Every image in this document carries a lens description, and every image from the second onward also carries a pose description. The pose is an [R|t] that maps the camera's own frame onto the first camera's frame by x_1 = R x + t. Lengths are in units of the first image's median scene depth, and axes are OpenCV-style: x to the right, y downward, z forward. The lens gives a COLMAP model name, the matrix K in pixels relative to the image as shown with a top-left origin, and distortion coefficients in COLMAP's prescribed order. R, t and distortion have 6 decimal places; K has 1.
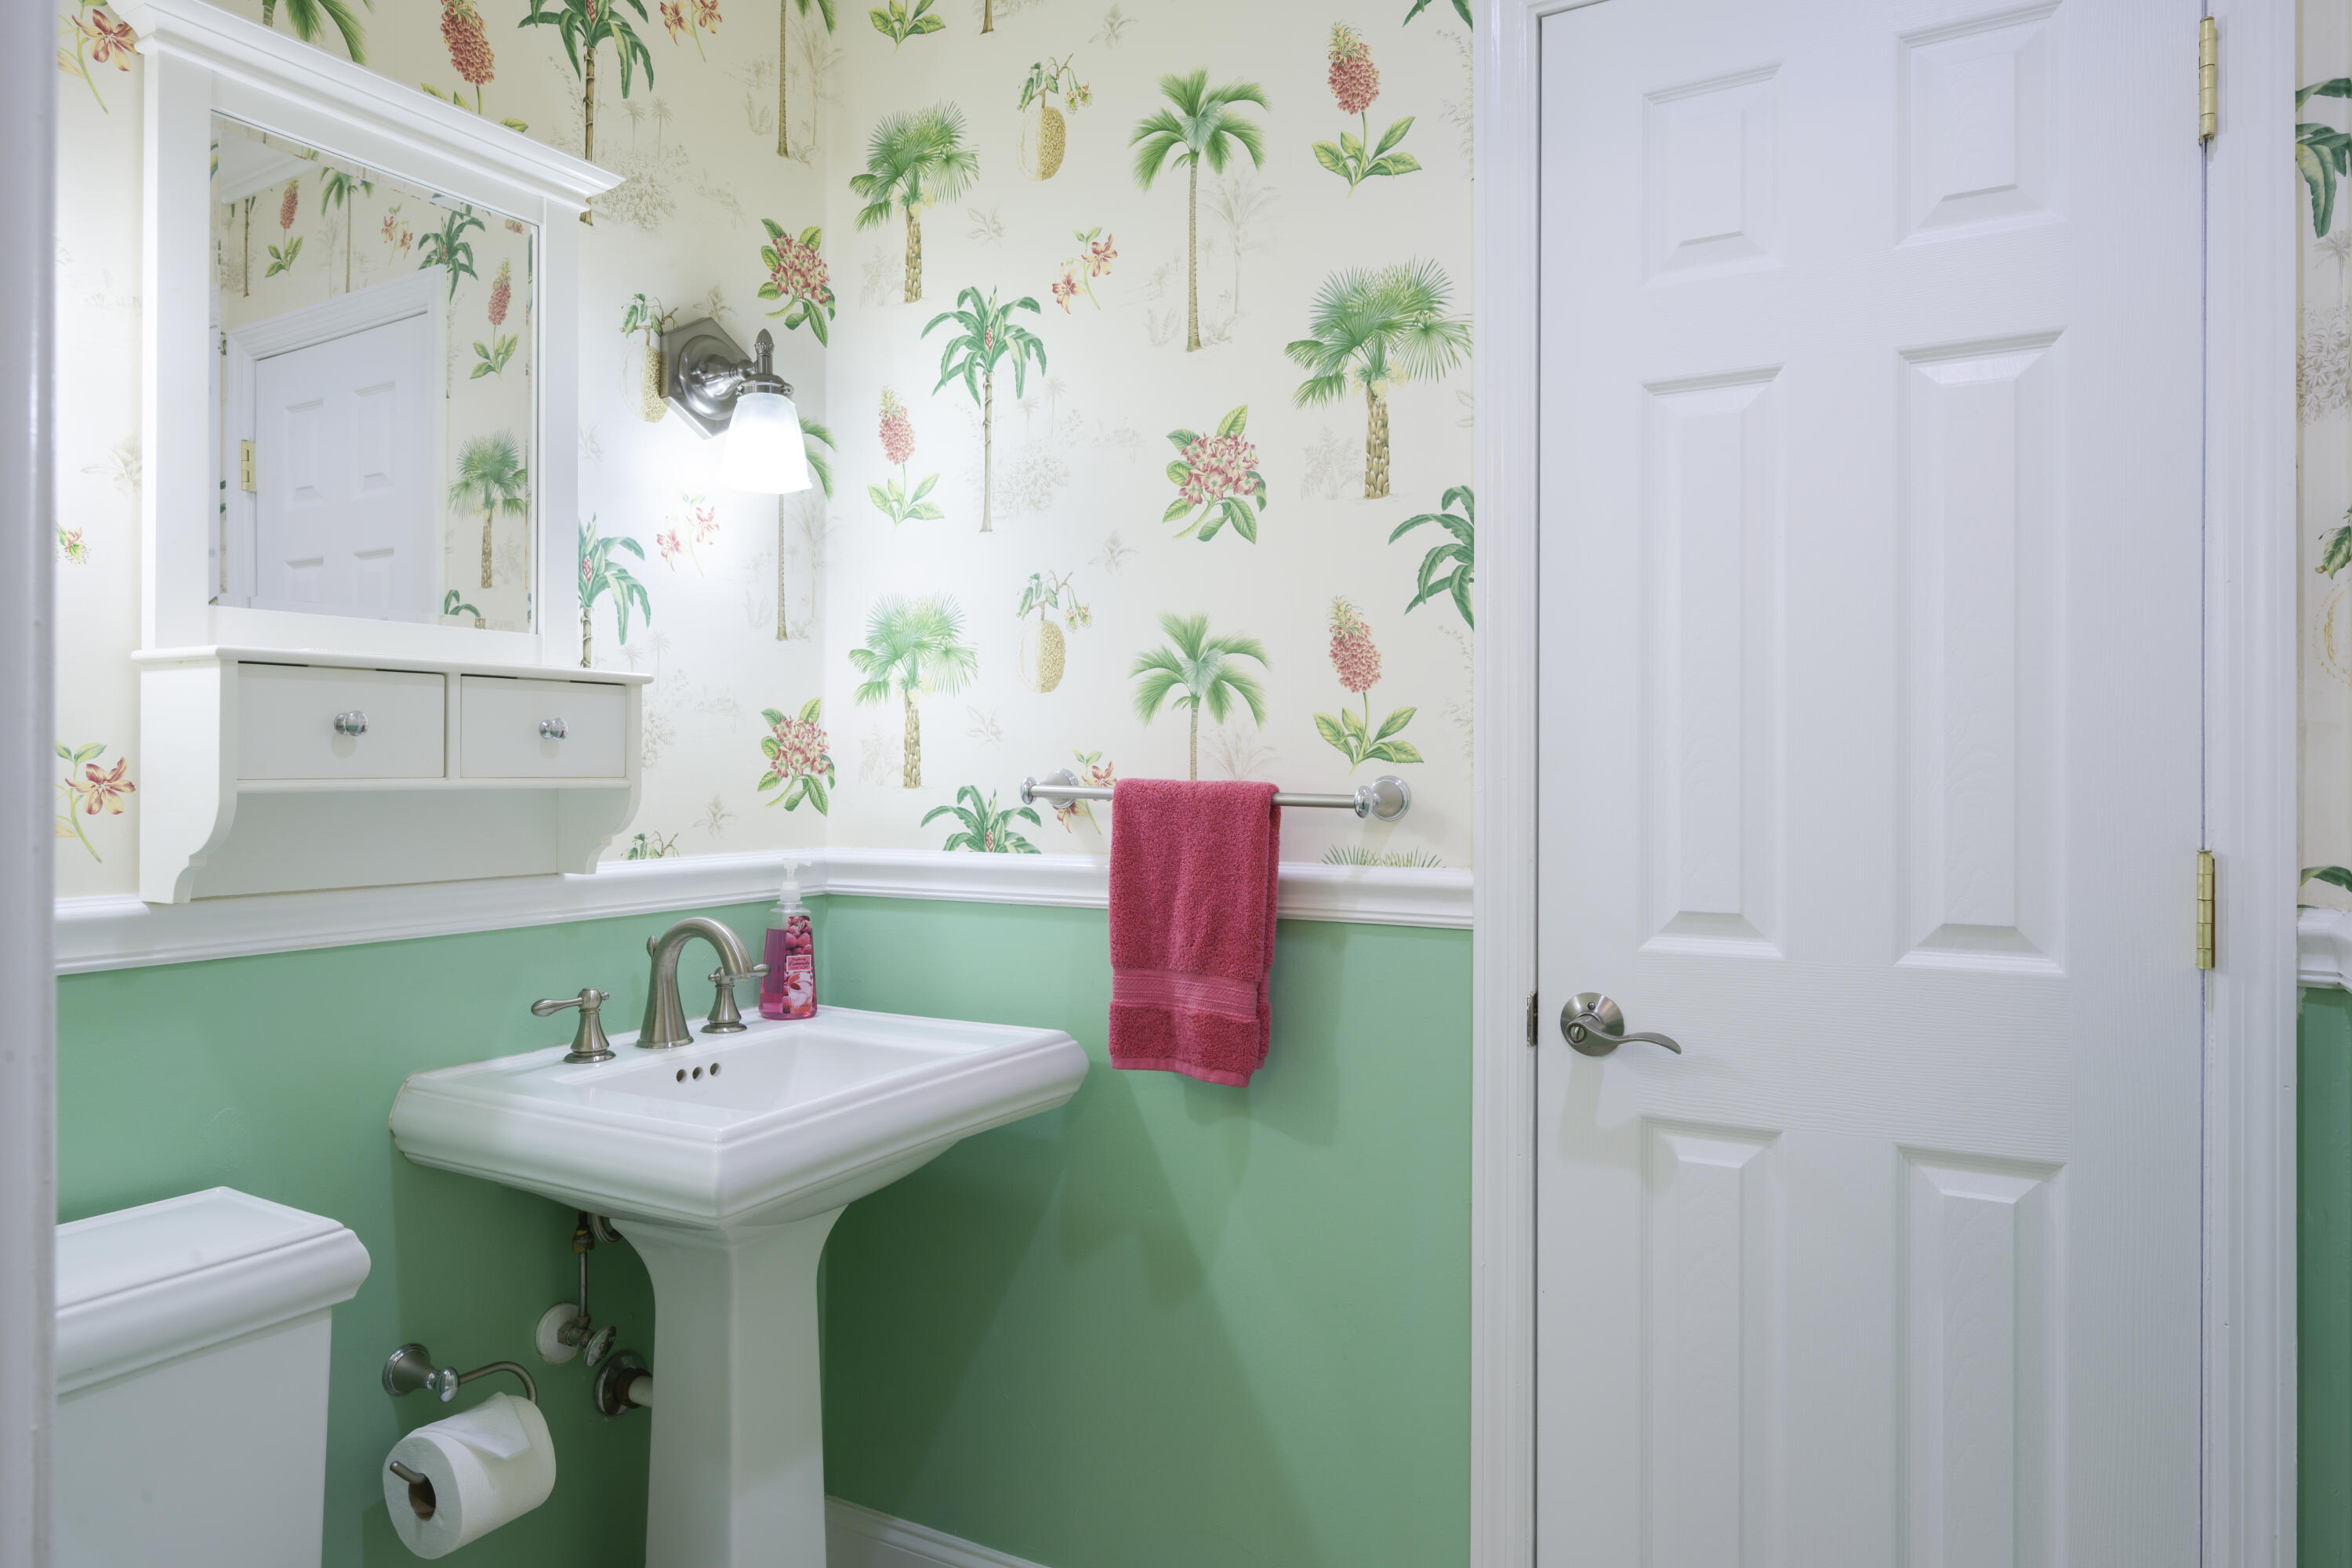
lens RADIAL K [[1422.5, 0, 1178.5], [0, 1422.5, 782.1], [0, 0, 1]] dist [0.000064, 0.000003]
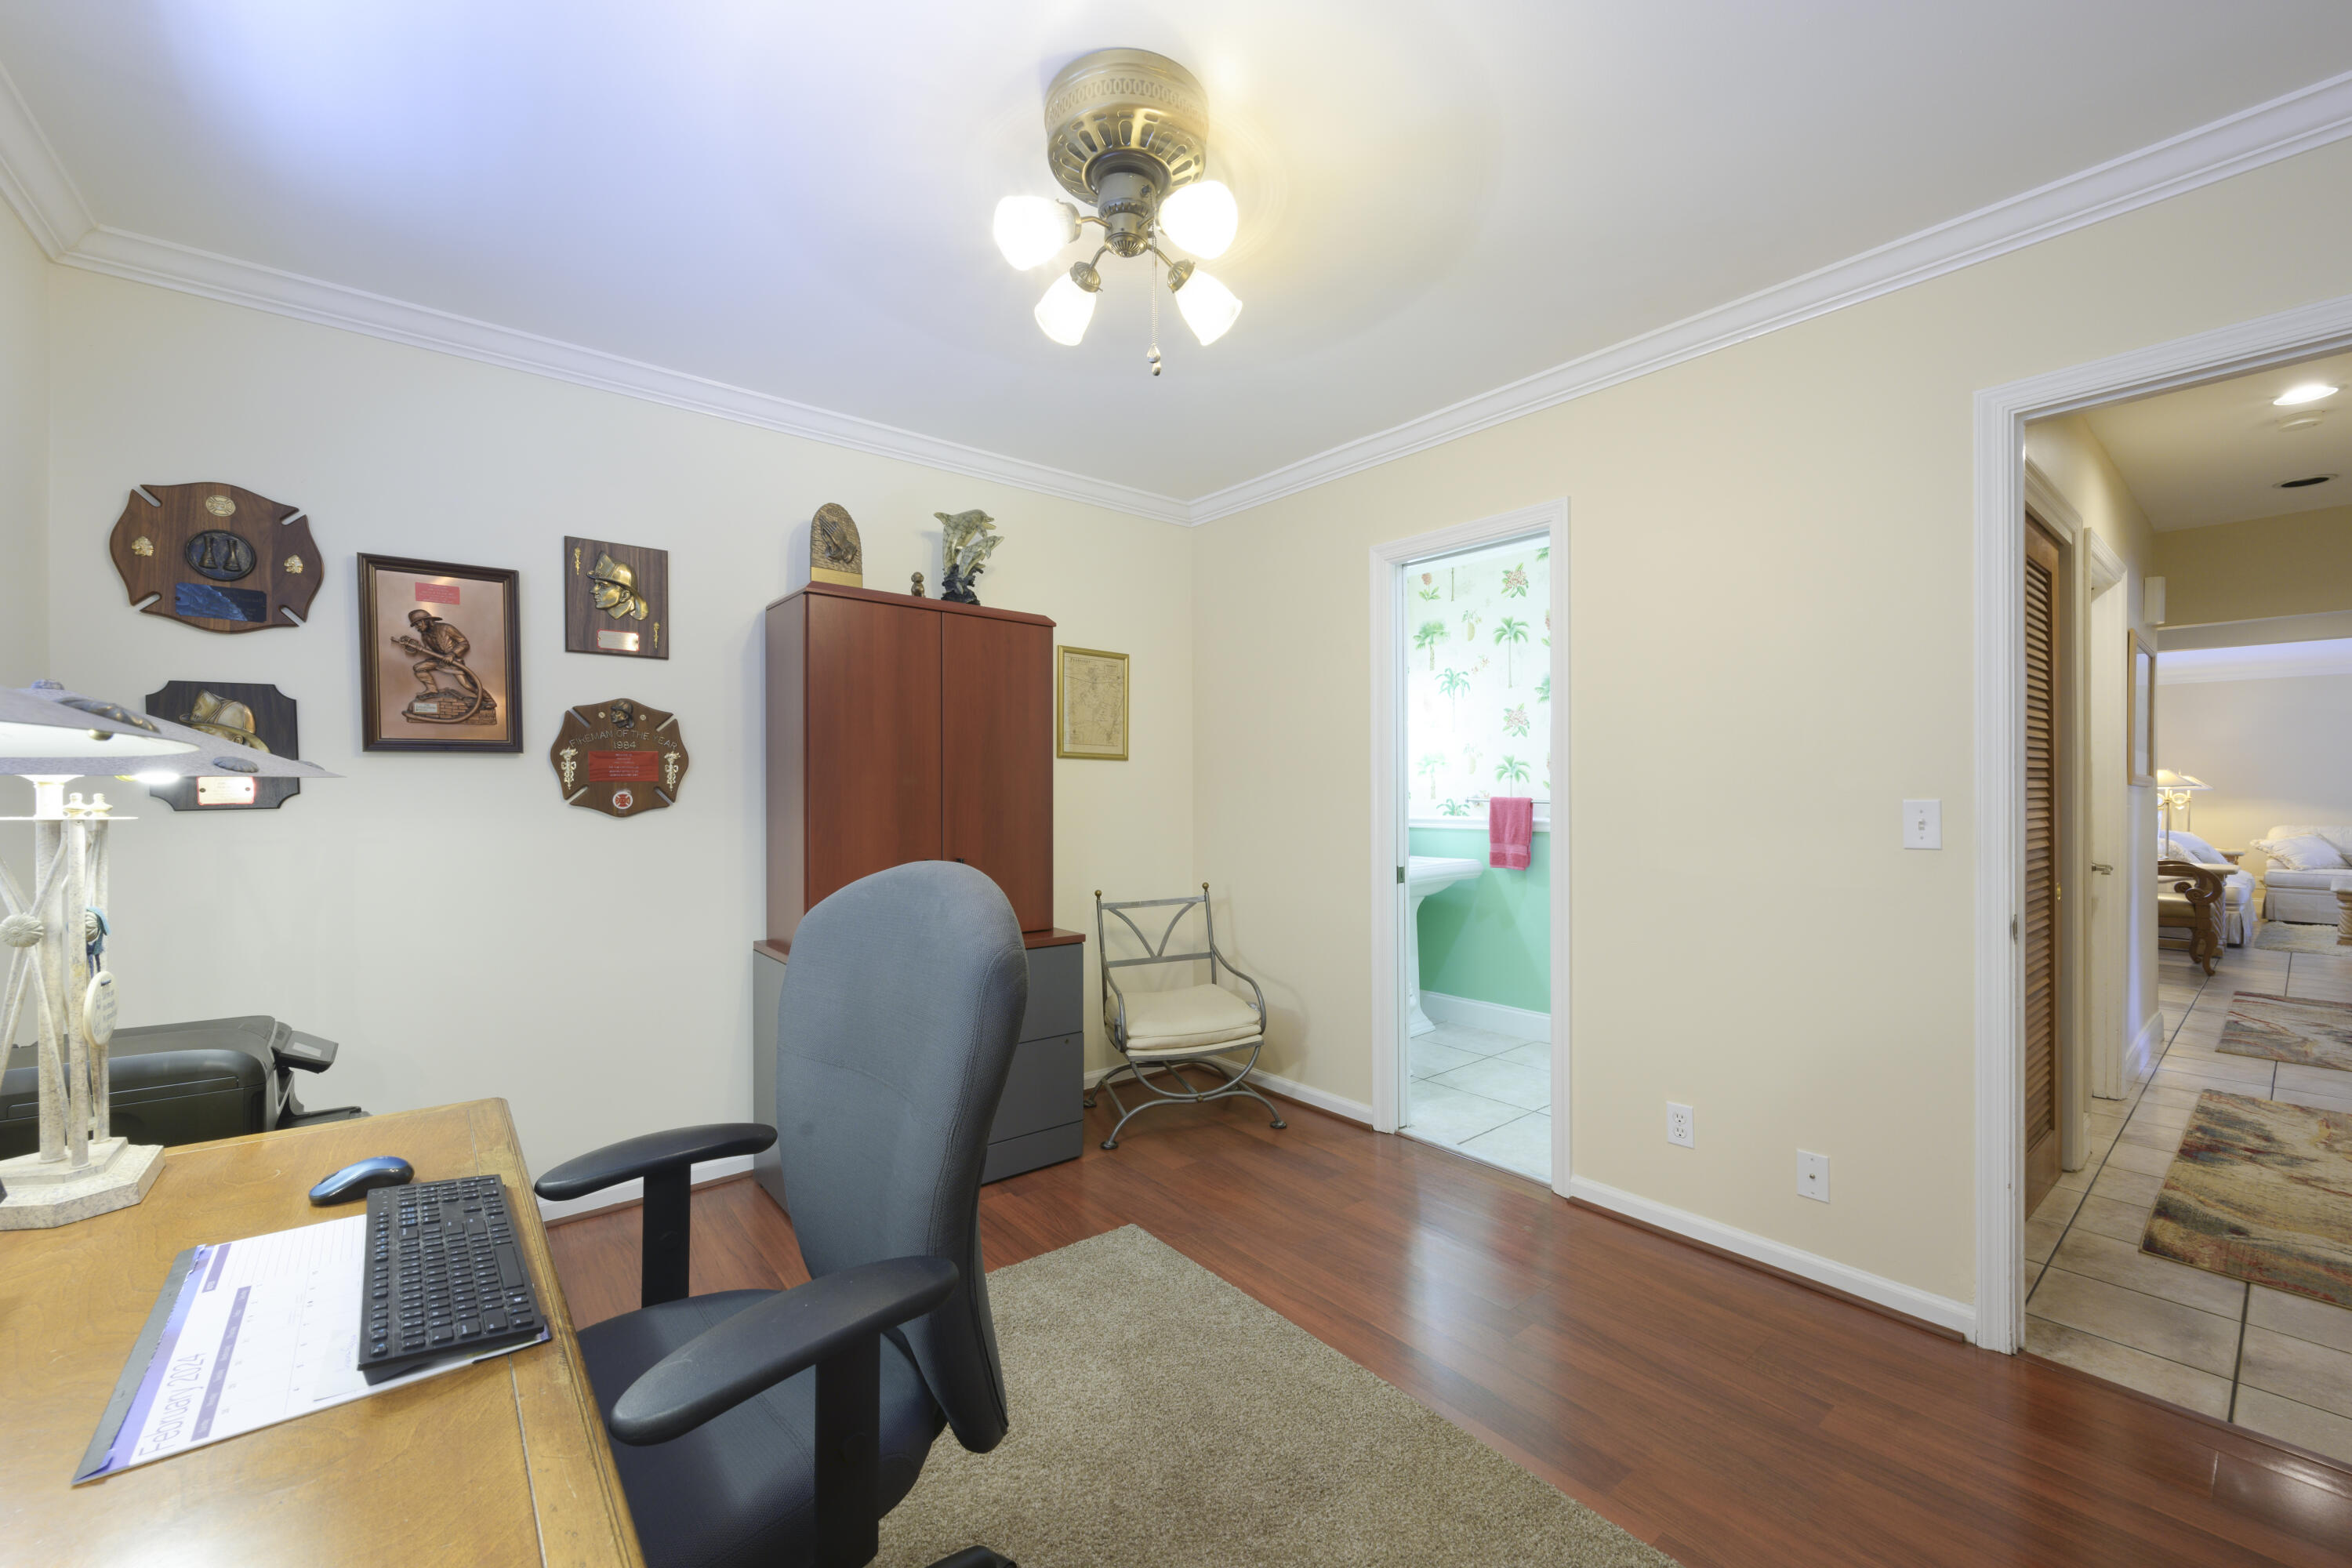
lens RADIAL K [[941.9, 0, 1181.2], [0, 941.9, 787.2], [0, 0, 1]] dist [0.002038, 0.000074]
pose [[0.940870, -0.008713, -0.338655, 0.034580], [0.009126, 0.999958, -0.000373, -0.036447], [0.338644, -0.002740, 0.940911, -1.758494]]
